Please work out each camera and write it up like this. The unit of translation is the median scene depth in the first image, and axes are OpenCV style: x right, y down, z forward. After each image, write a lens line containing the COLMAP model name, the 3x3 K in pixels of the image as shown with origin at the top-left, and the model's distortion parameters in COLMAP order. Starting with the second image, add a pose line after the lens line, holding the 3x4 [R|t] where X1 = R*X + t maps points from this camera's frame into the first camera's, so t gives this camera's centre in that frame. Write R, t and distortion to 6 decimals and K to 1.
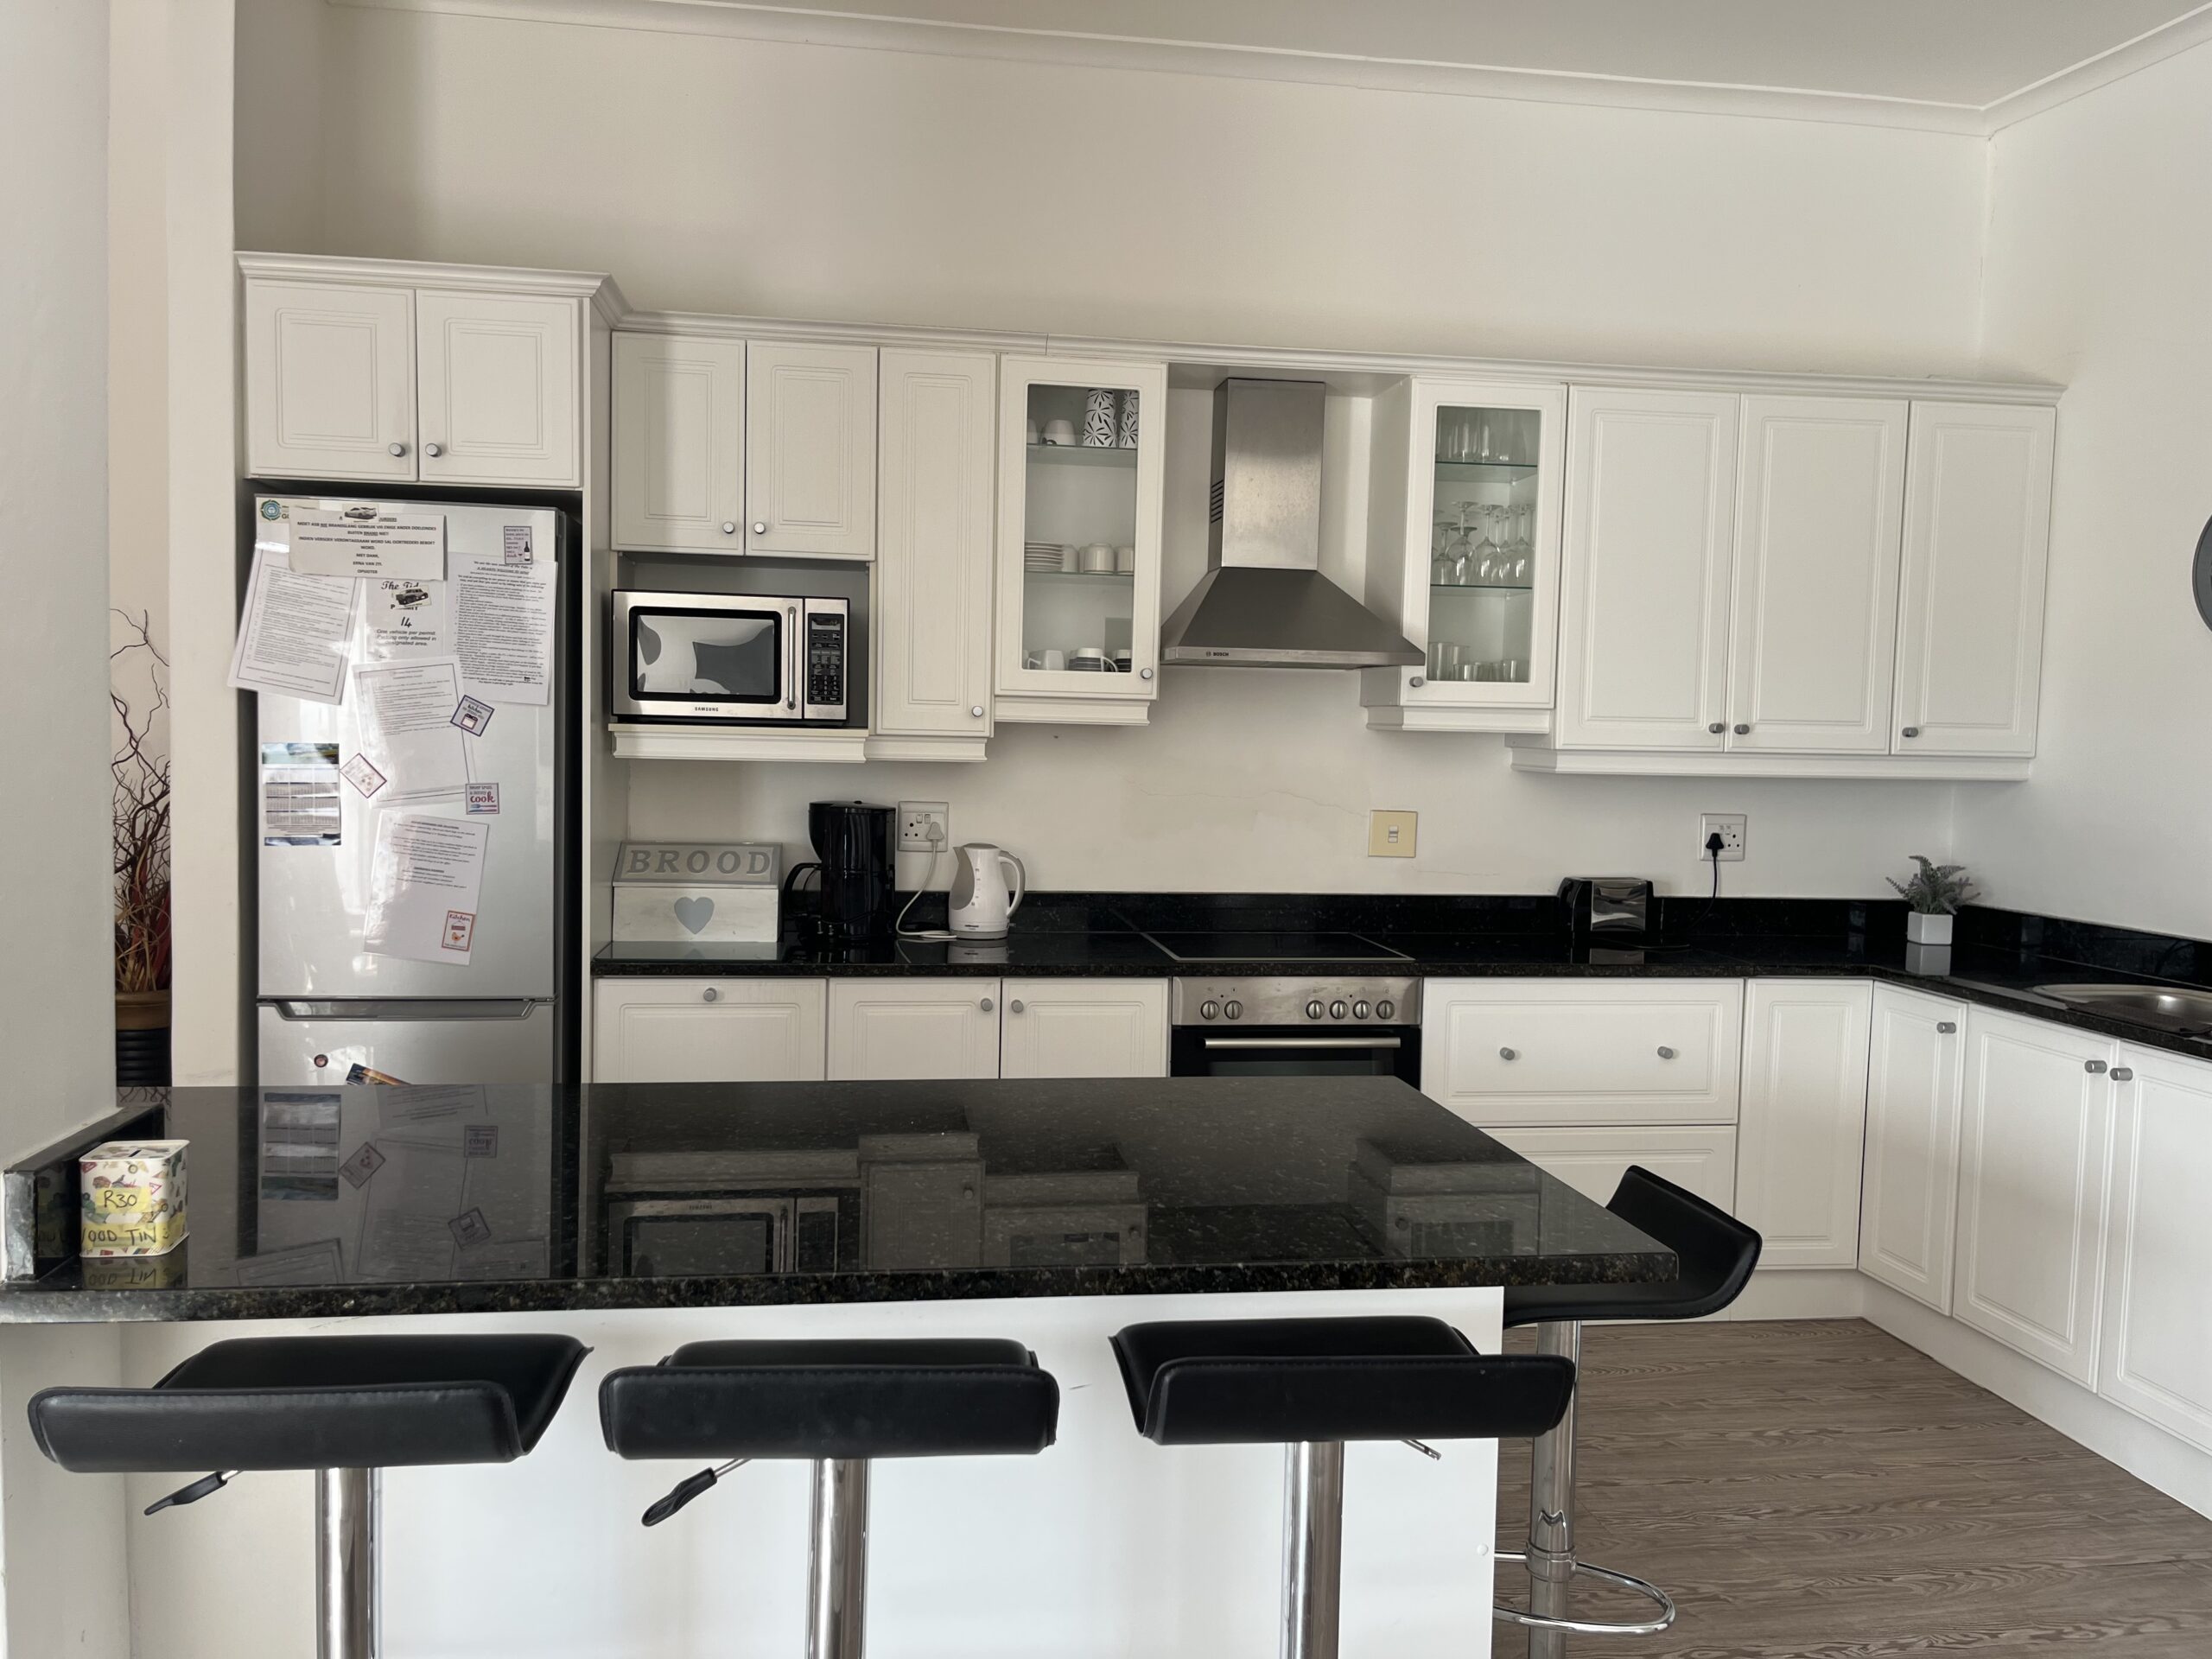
lens RADIAL K [[1666.6, 0, 1101.4], [0, 1666.6, 829.8], [0, 0, 1]] dist [0.042247, -0.044303]
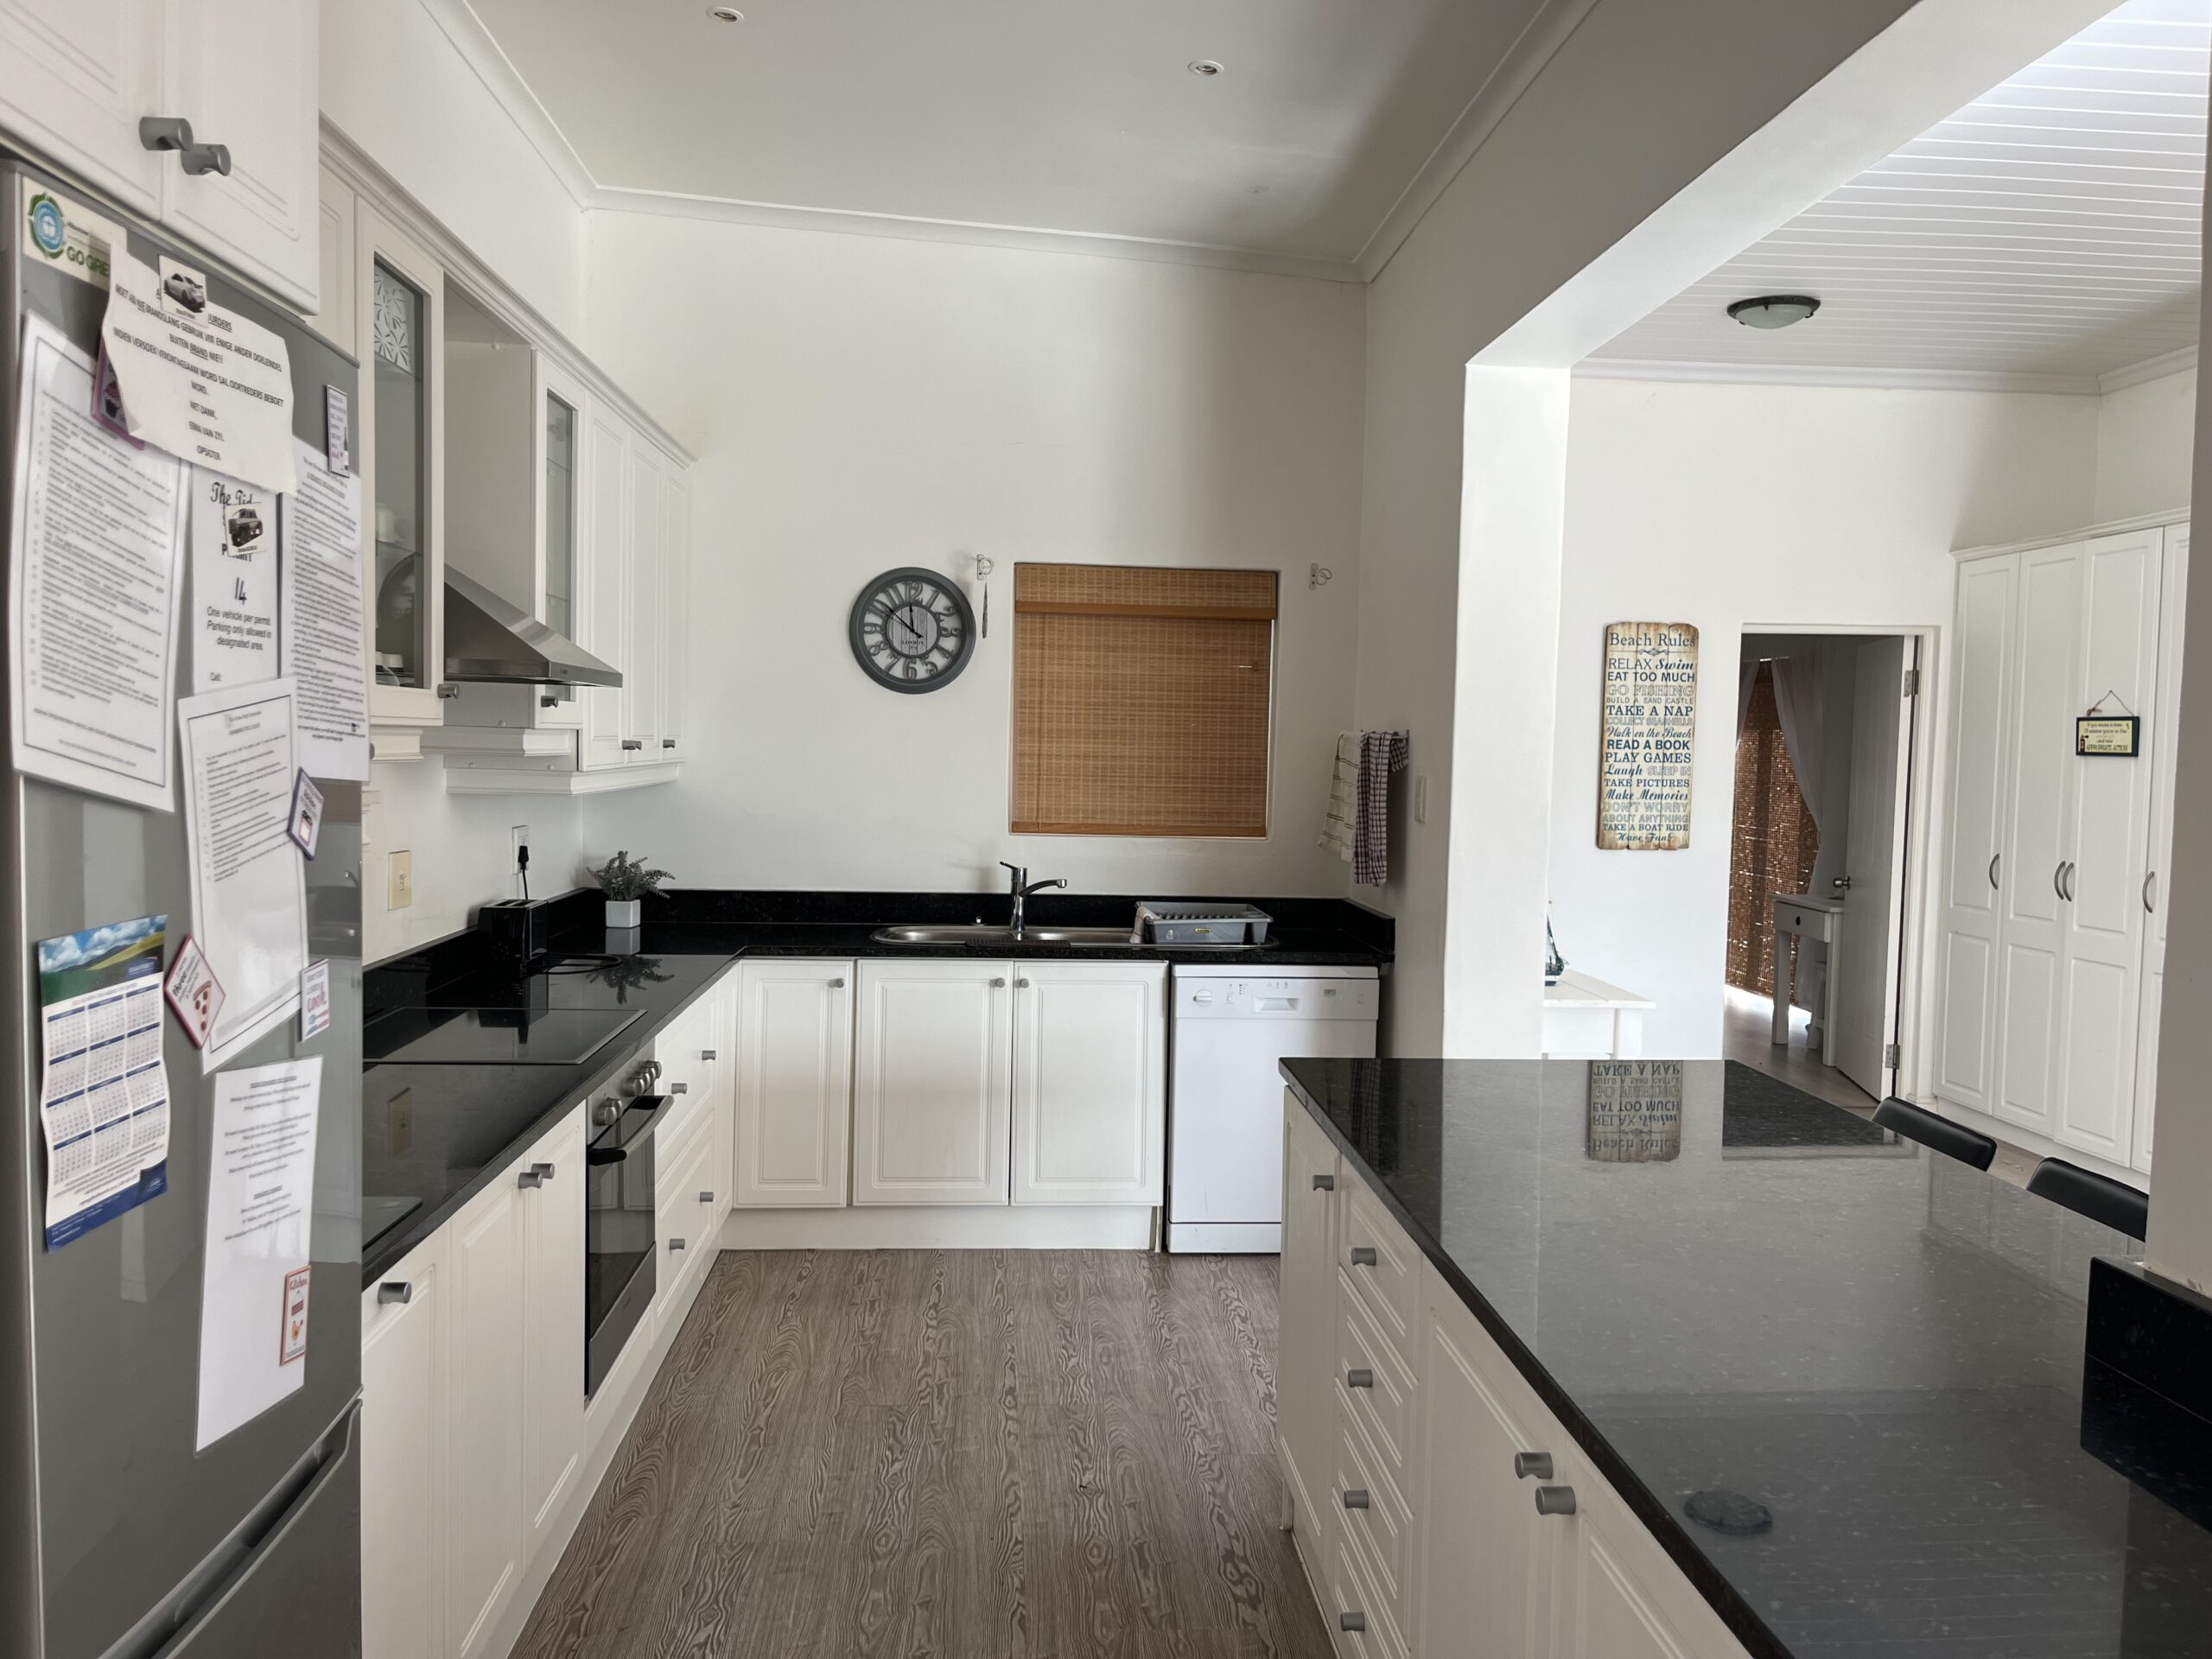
lens RADIAL K [[1666.6, 0, 1099.9], [0, 1666.6, 833.1], [0, 0, 1]] dist [0.042247, -0.044303]
pose [[0.088914, -0.076720, 0.993080, -0.739737], [0.040645, 0.996478, 0.073343, -0.081068], [-0.995210, 0.033842, 0.091719, 0.707097]]
